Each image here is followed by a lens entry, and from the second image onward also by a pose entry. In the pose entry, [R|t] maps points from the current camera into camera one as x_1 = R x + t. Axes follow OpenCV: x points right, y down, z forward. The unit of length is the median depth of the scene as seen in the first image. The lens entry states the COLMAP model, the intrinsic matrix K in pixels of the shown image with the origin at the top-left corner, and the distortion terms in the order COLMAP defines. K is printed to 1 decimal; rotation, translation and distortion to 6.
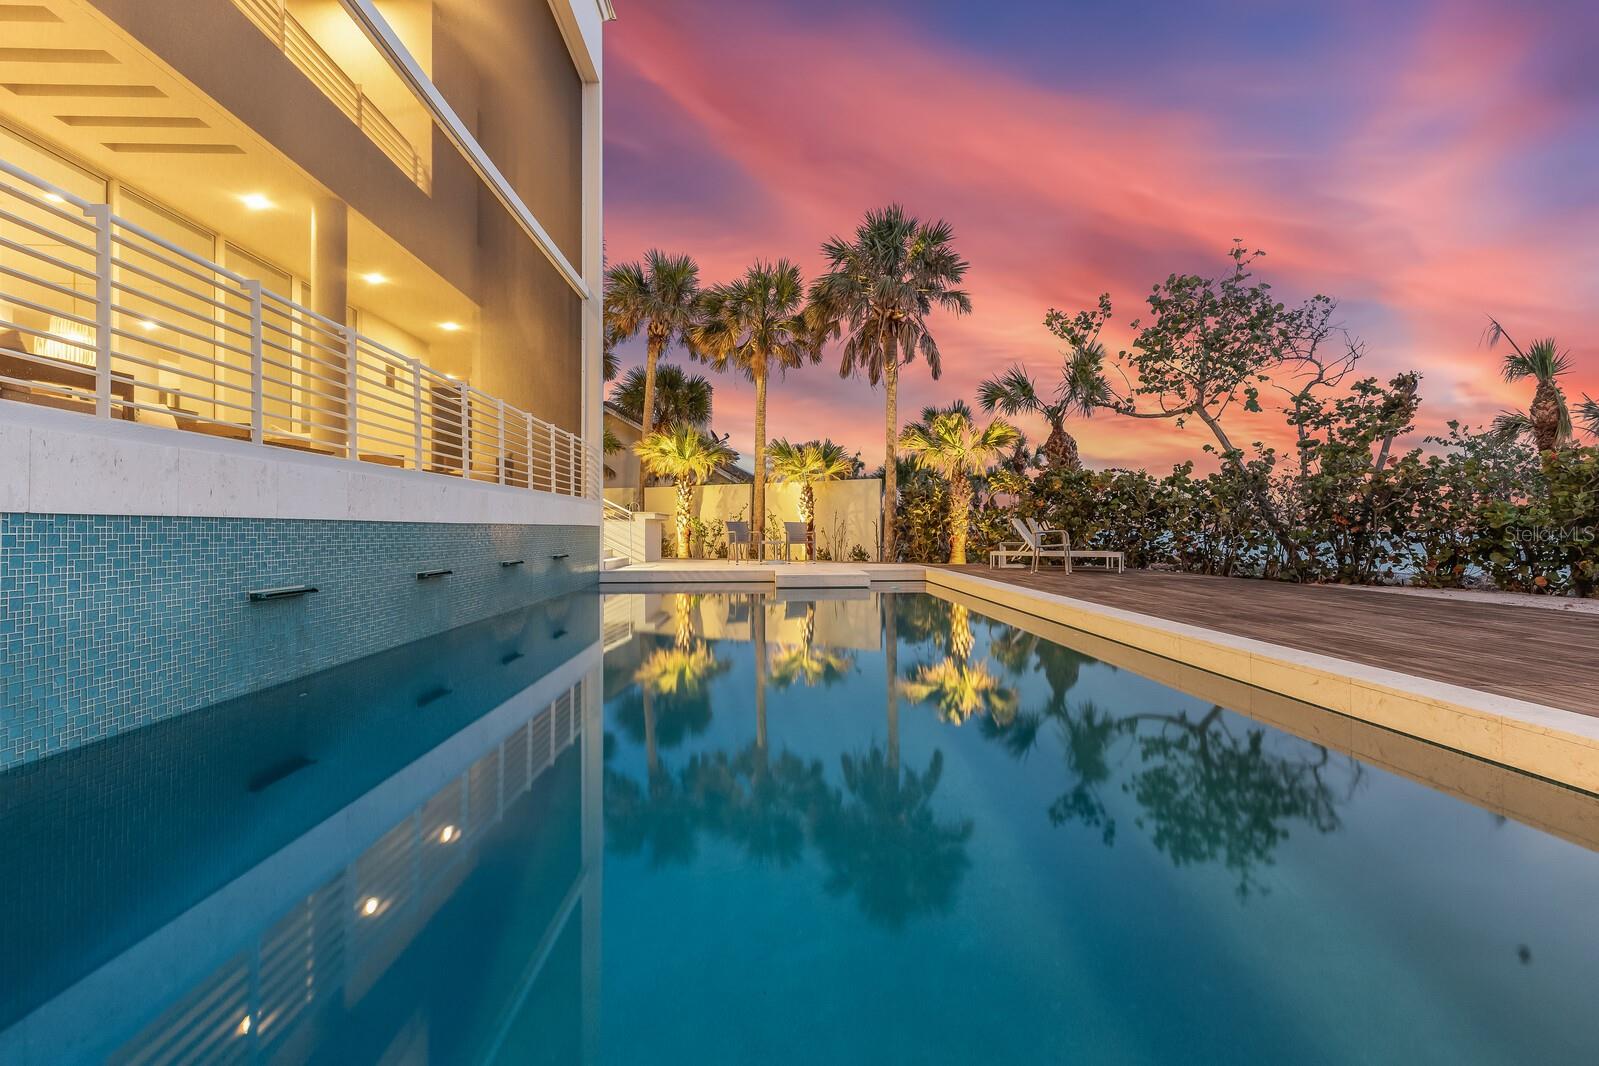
lens RADIAL K [[672.5, 0, 806.3], [0, 672.5, 520.8], [0, 0, 1]] dist [-0.000125, 0.000065]
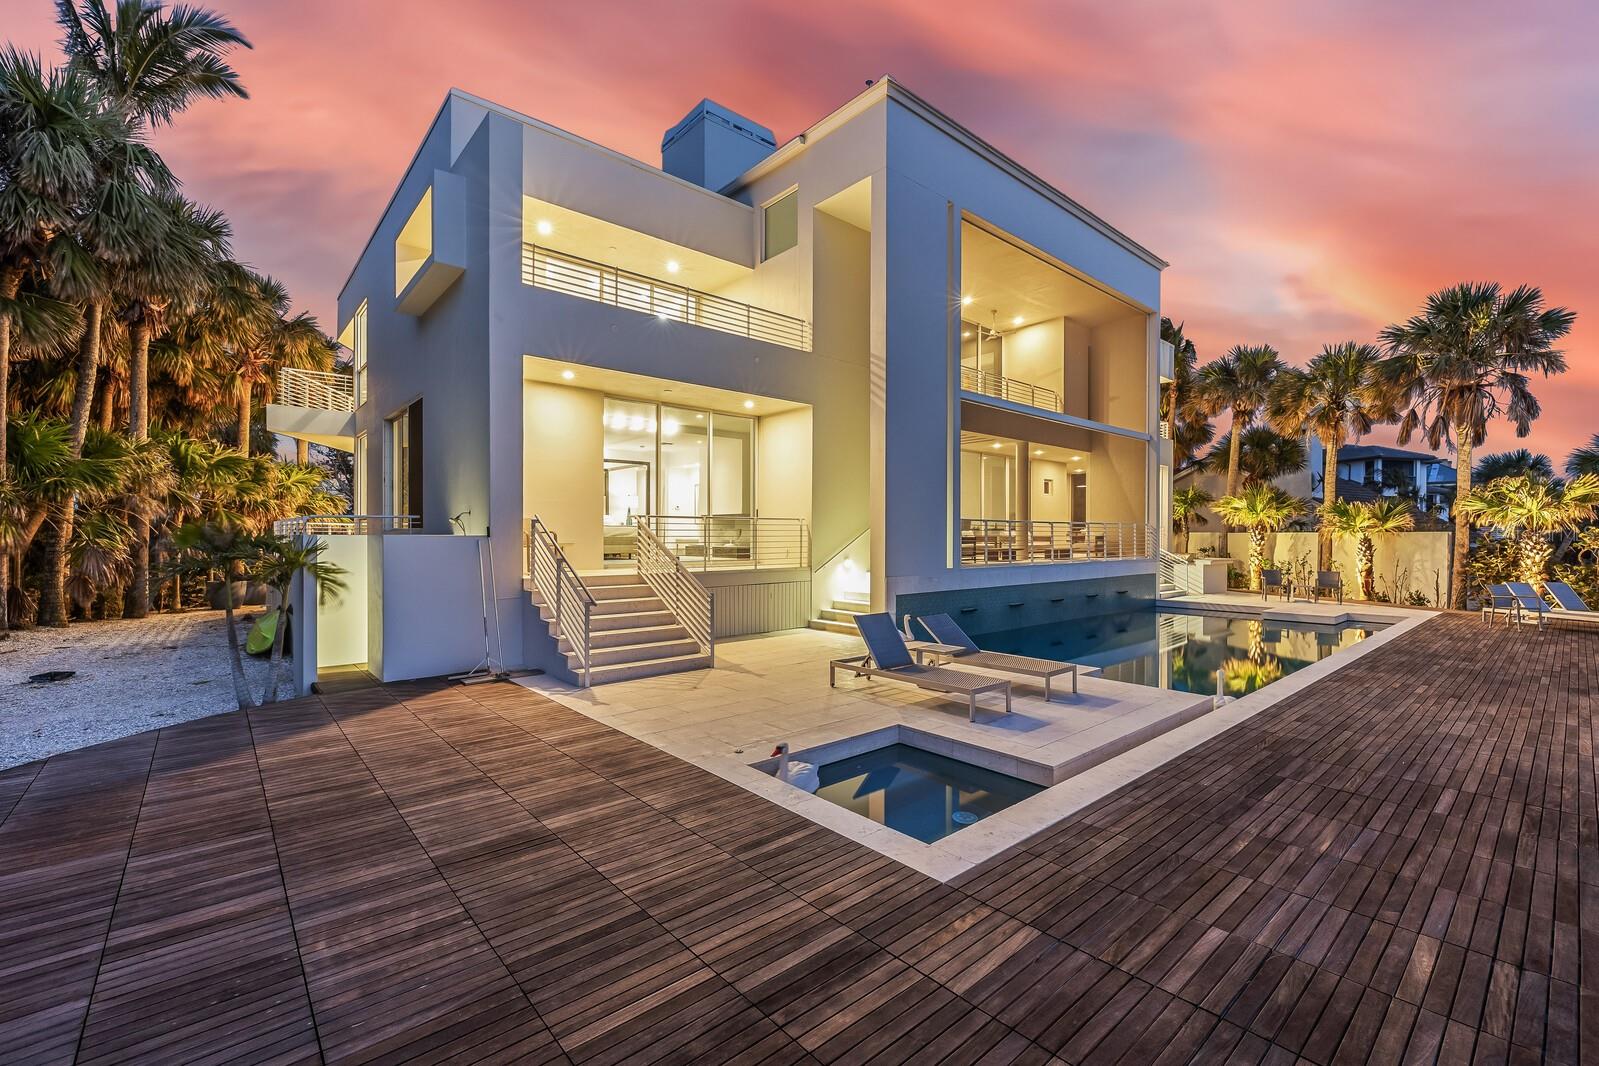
lens RADIAL K [[672.5, 0, 801.3], [0, 672.5, 529.2], [0, 0, 1]] dist [-0.000125, 0.000065]
pose [[0.613086, -0.001994, -0.790014, 0.324989], [0.004533, 0.999989, 0.000993, -0.072357], [0.790003, -0.004190, 0.613088, -0.505875]]
